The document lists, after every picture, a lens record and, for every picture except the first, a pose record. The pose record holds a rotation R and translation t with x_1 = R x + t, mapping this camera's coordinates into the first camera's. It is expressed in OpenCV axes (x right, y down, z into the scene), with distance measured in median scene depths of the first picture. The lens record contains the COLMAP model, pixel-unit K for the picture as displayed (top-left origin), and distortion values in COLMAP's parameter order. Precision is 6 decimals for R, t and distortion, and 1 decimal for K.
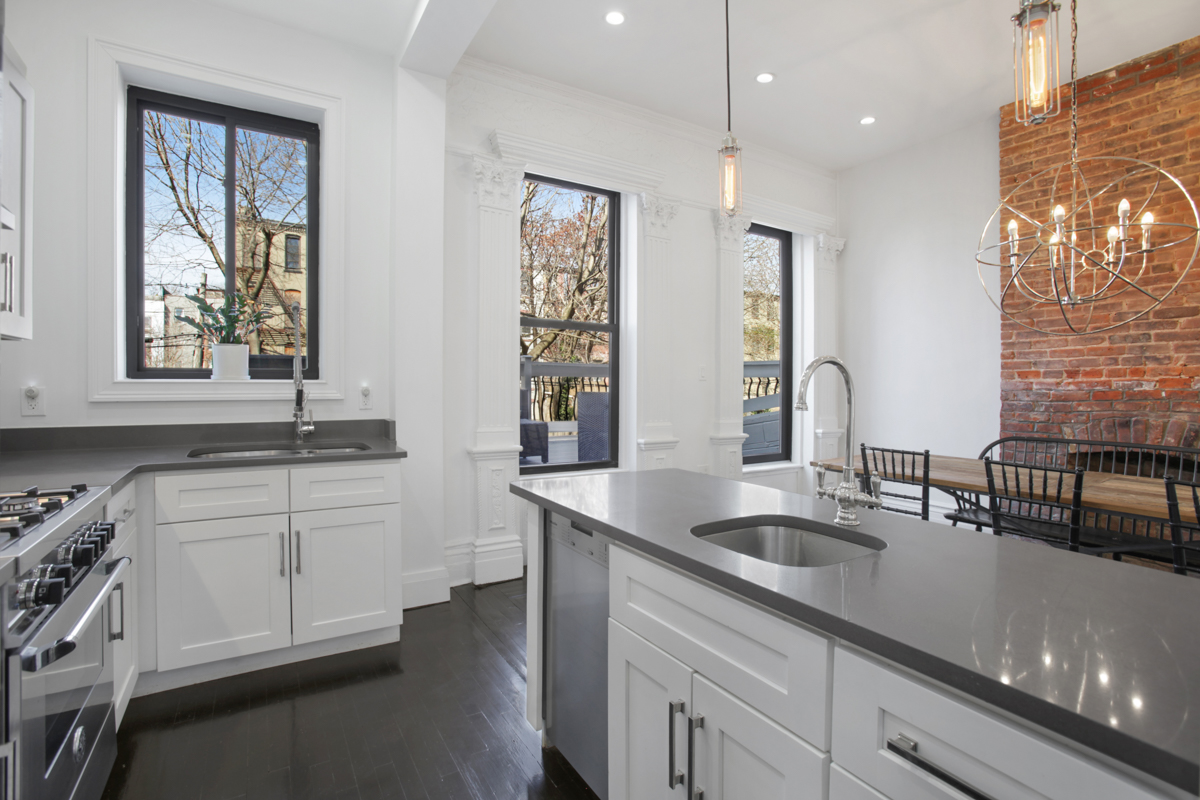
lens RADIAL K [[543.7, 0, 595.2], [0, 543.7, 382.0], [0, 0, 1]] dist [-0.025522, 0.000260]
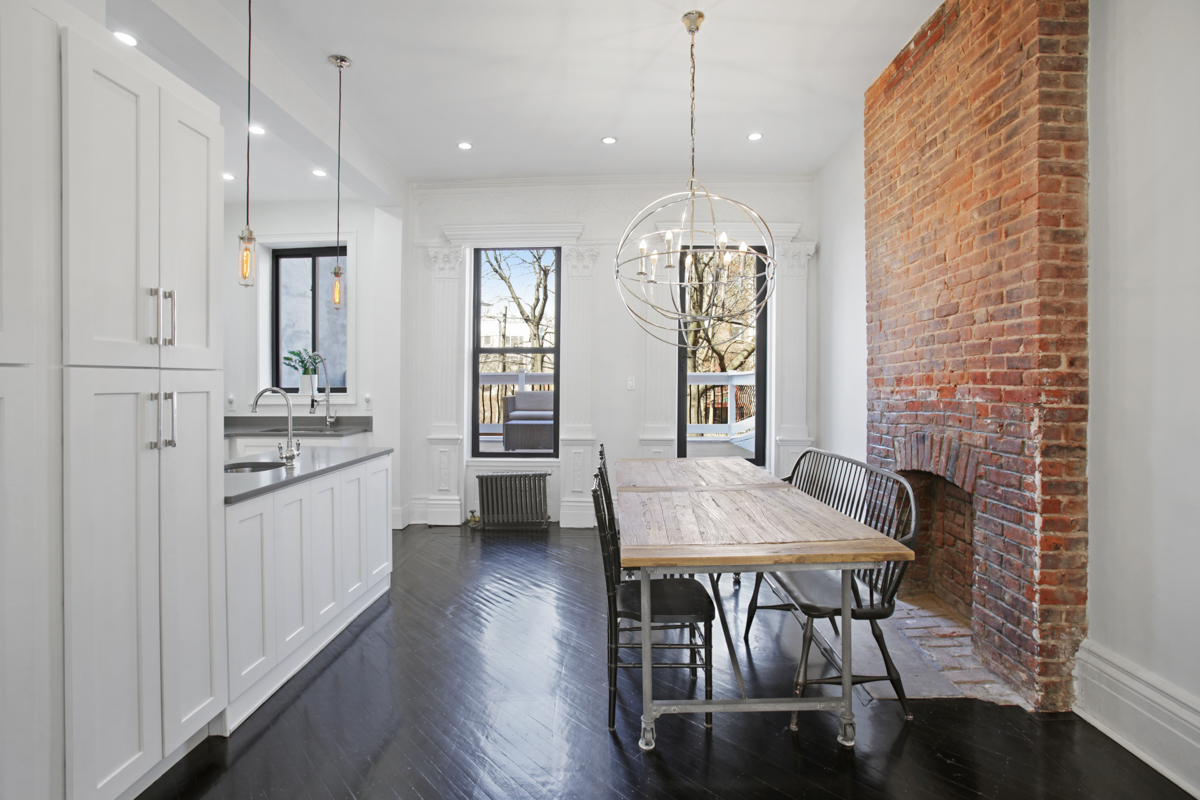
lens RADIAL K [[543.7, 0, 595.2], [0, 543.7, 382.0], [0, 0, 1]] dist [-0.025522, 0.000260]
pose [[0.836214, -0.014640, -0.548208, 1.081582], [0.014071, 0.999887, -0.005239, -0.018397], [0.548223, -0.003333, 0.836325, -0.044204]]
